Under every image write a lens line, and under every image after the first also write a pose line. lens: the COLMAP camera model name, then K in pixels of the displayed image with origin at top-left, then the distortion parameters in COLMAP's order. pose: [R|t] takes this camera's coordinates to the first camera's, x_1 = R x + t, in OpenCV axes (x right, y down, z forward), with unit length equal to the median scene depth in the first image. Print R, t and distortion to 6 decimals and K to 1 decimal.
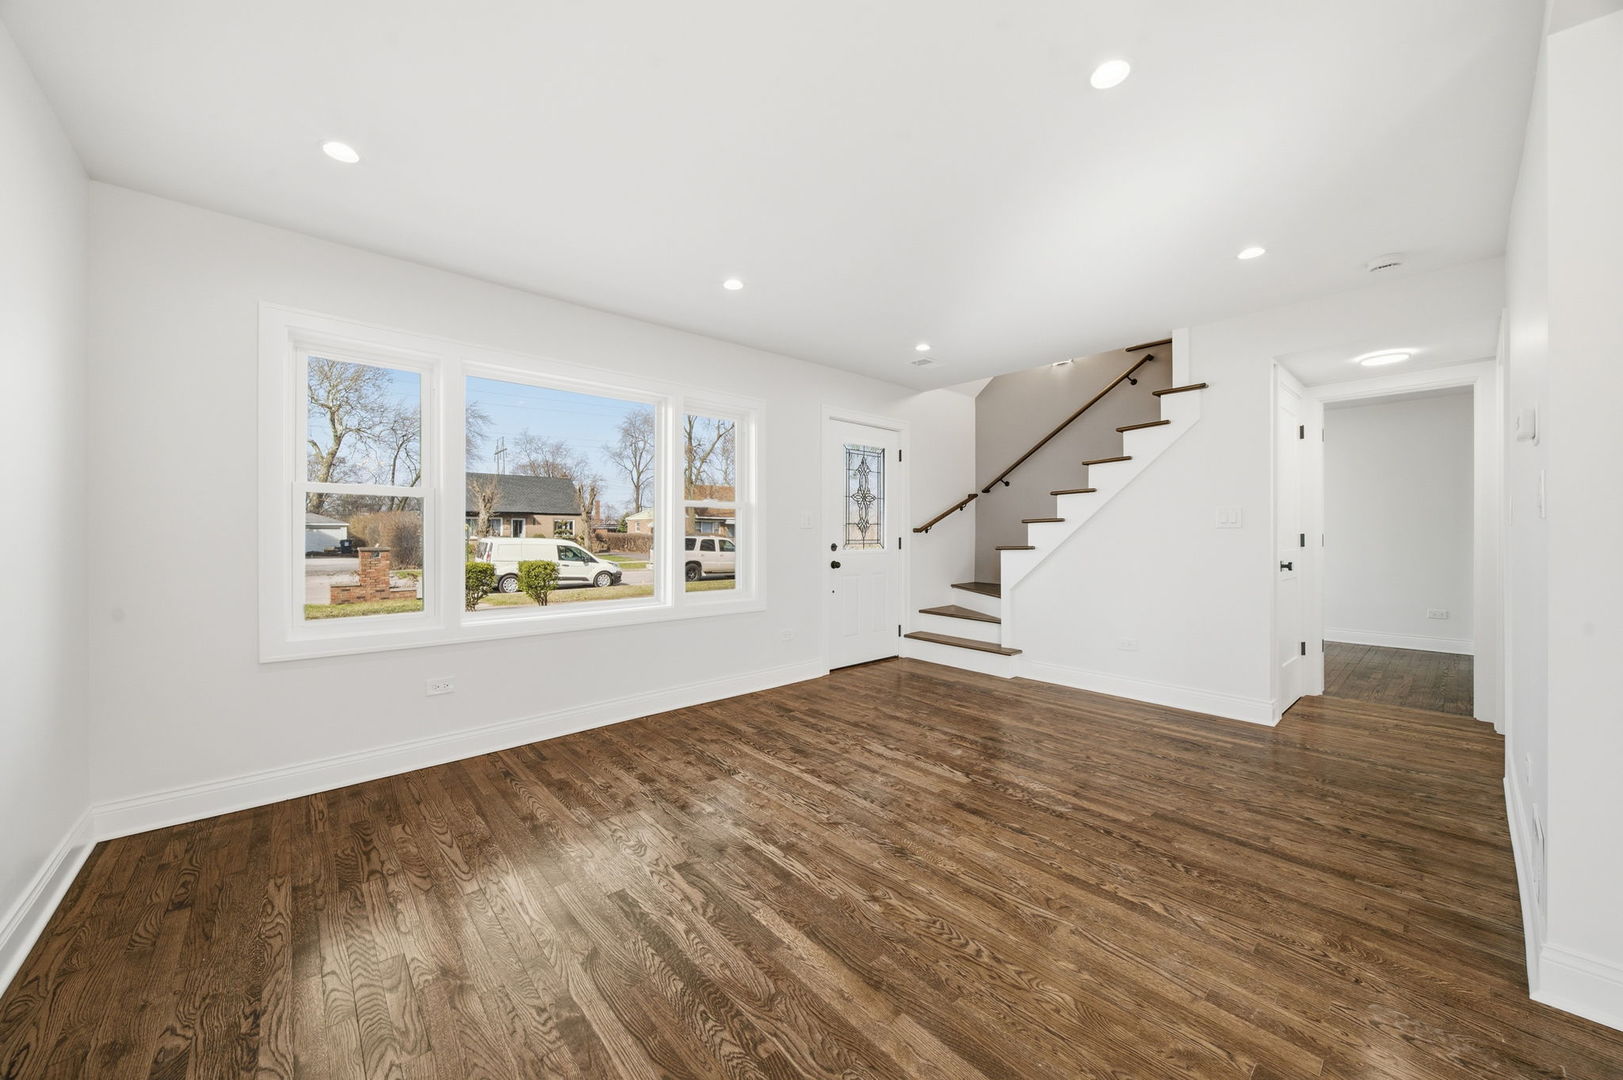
lens RADIAL K [[592.1, 0, 794.0], [0, 592.1, 532.2], [0, 0, 1]] dist [0.000156, -0.000338]
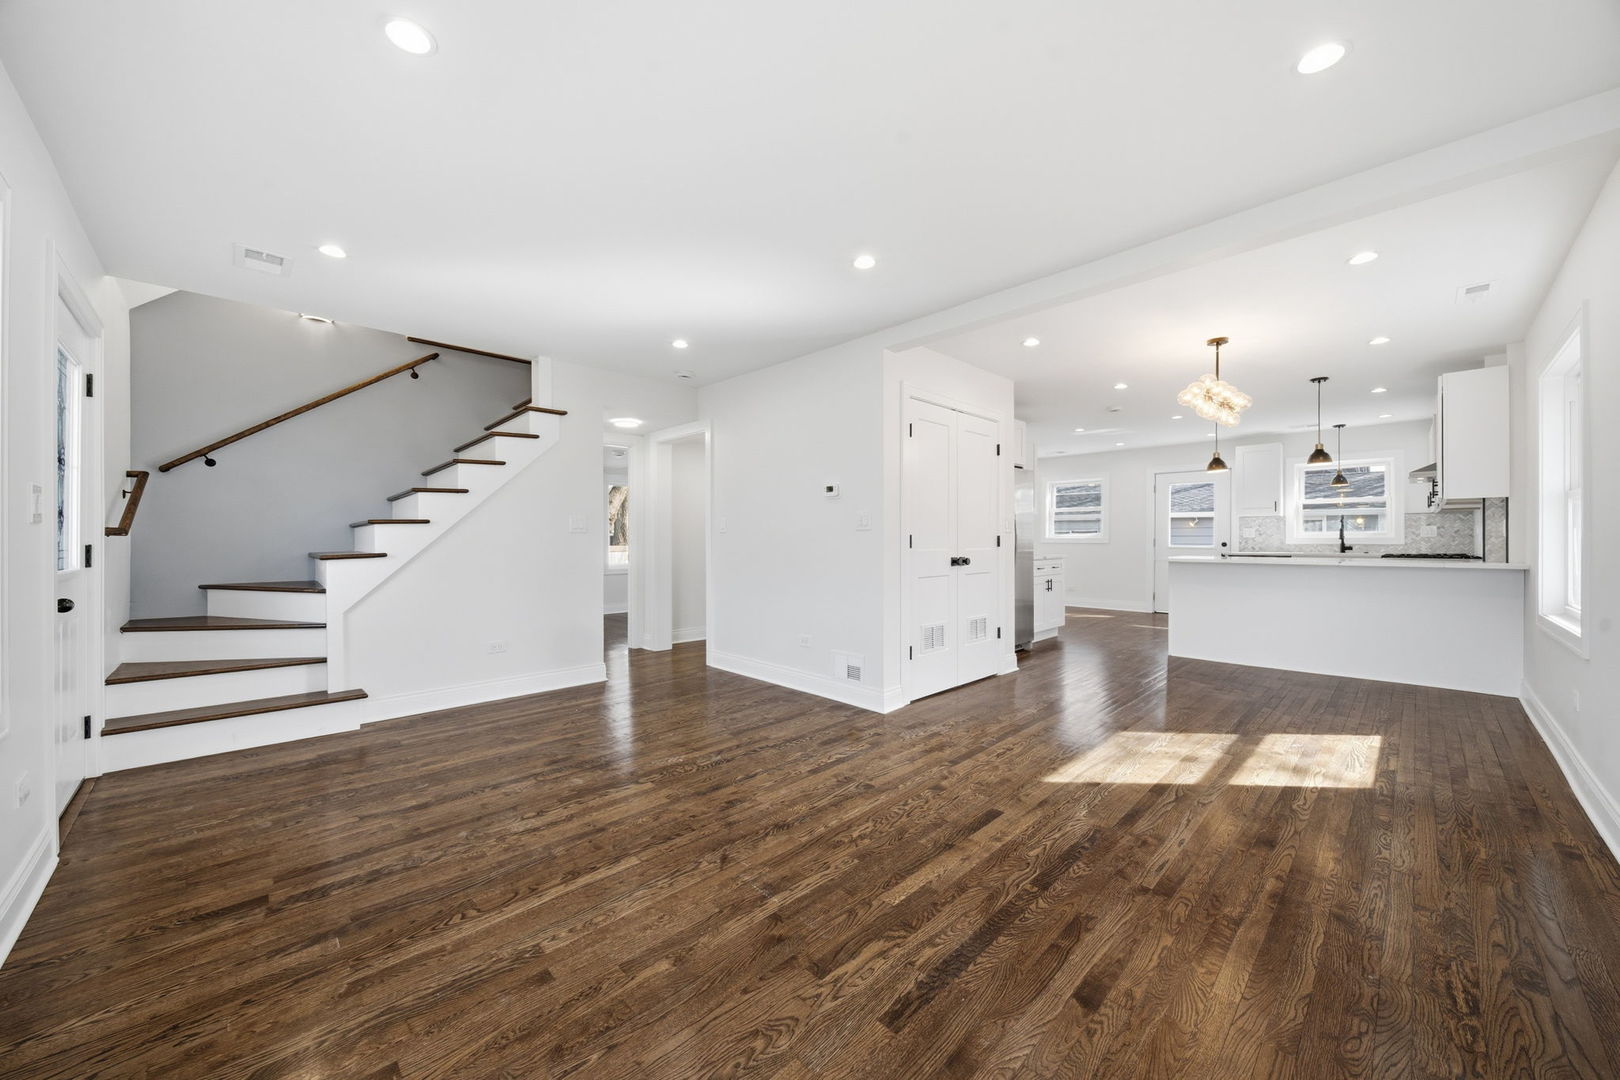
lens RADIAL K [[588.9, 0, 807.1], [0, 588.9, 537.9], [0, 0, 1]] dist [-0.001157, -0.000313]
pose [[-0.061321, 0.001836, 0.998116, -0.706484], [0.000988, 0.999998, -0.001779, 0.008489], [-0.998118, 0.000877, -0.061323, 0.794532]]
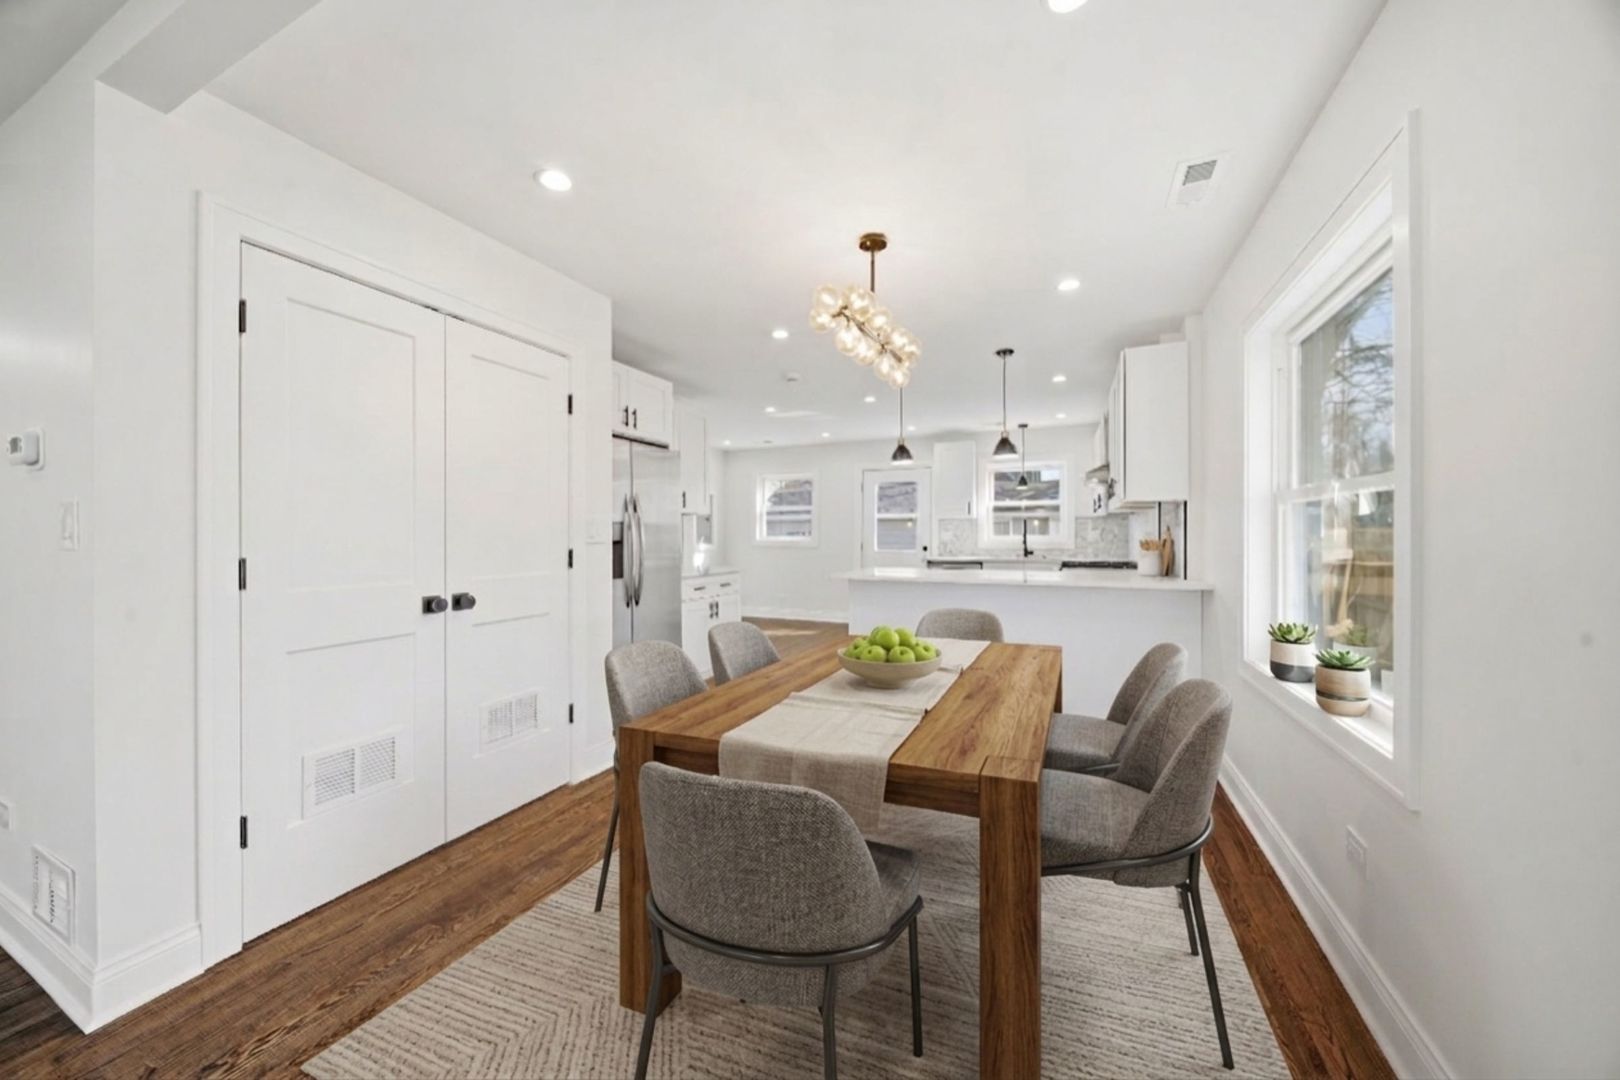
lens RADIAL K [[591.3, 0, 804.6], [0, 591.3, 538.2], [0, 0, 1]] dist [-0.000799, -0.000461]
pose [[-0.431242, -0.002735, 0.902232, -0.090444], [0.002515, 0.999988, 0.004234, -0.025175], [-0.902233, 0.004095, -0.431230, 0.175695]]
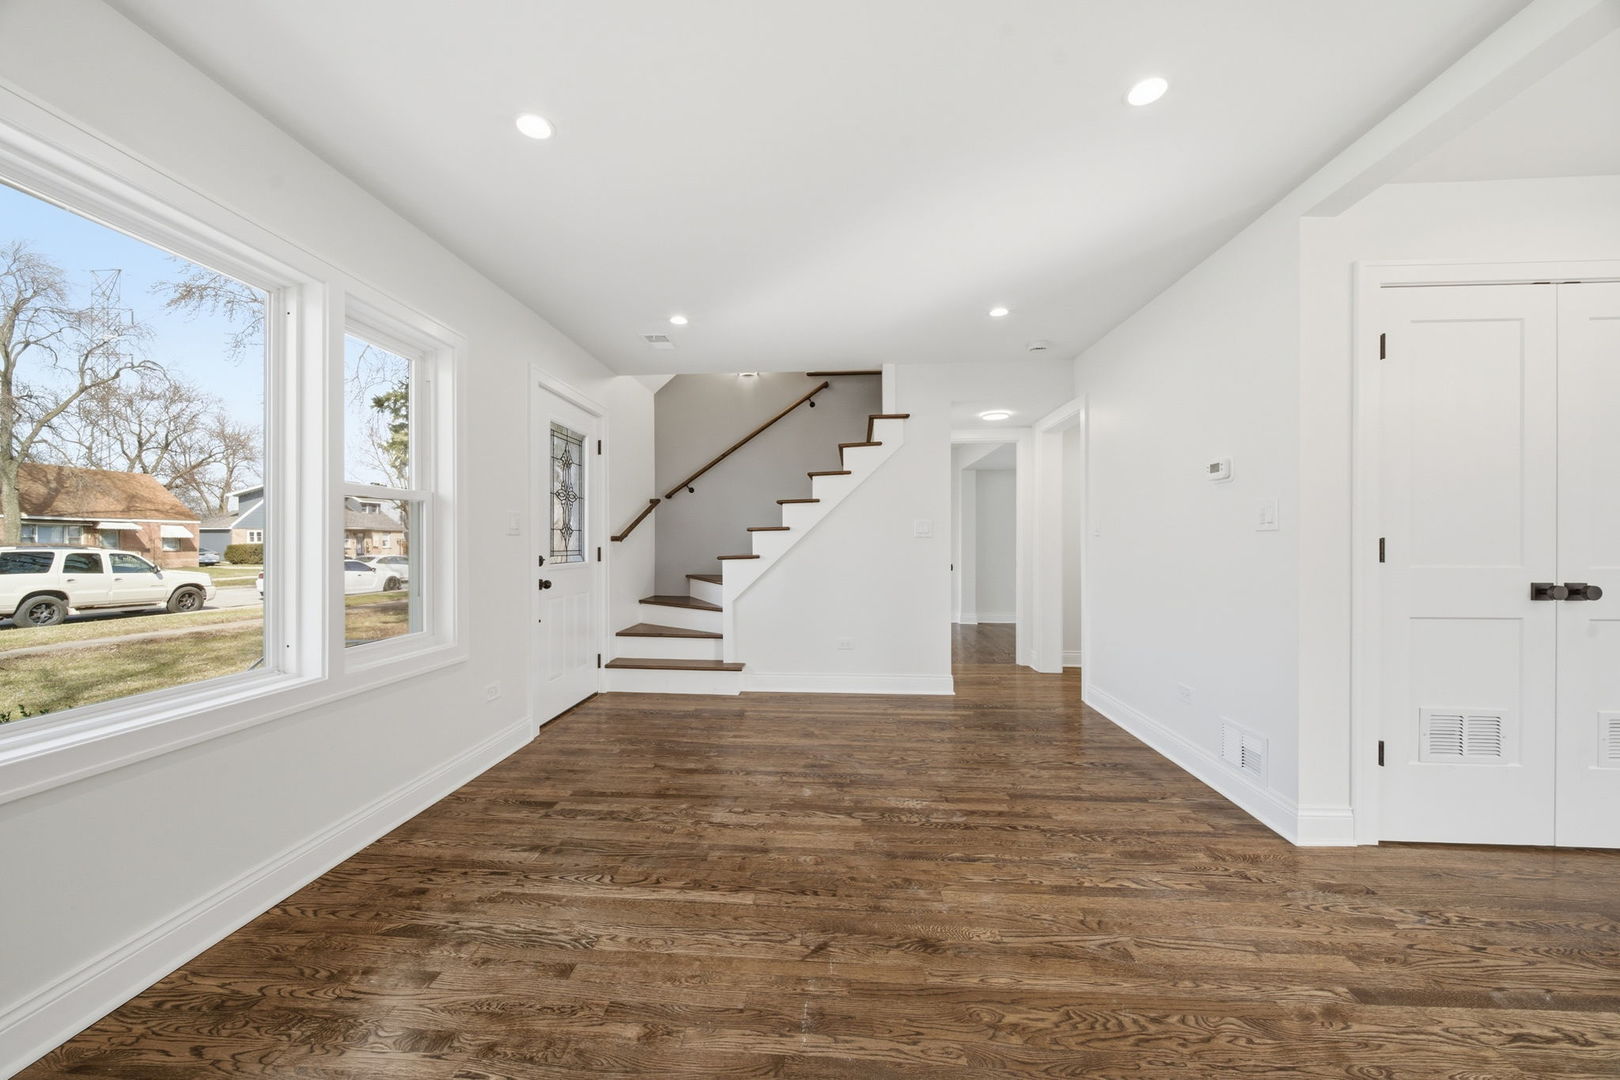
lens RADIAL K [[584.1, 0, 802.3], [0, 584.1, 543.1], [0, 0, 1]] dist [0.000018, -0.001443]
pose [[0.705567, -0.001371, 0.708642, -0.378848], [0.000378, 0.999999, 0.001559, 0.003916], [-0.708644, -0.000832, 0.705566, 0.445631]]
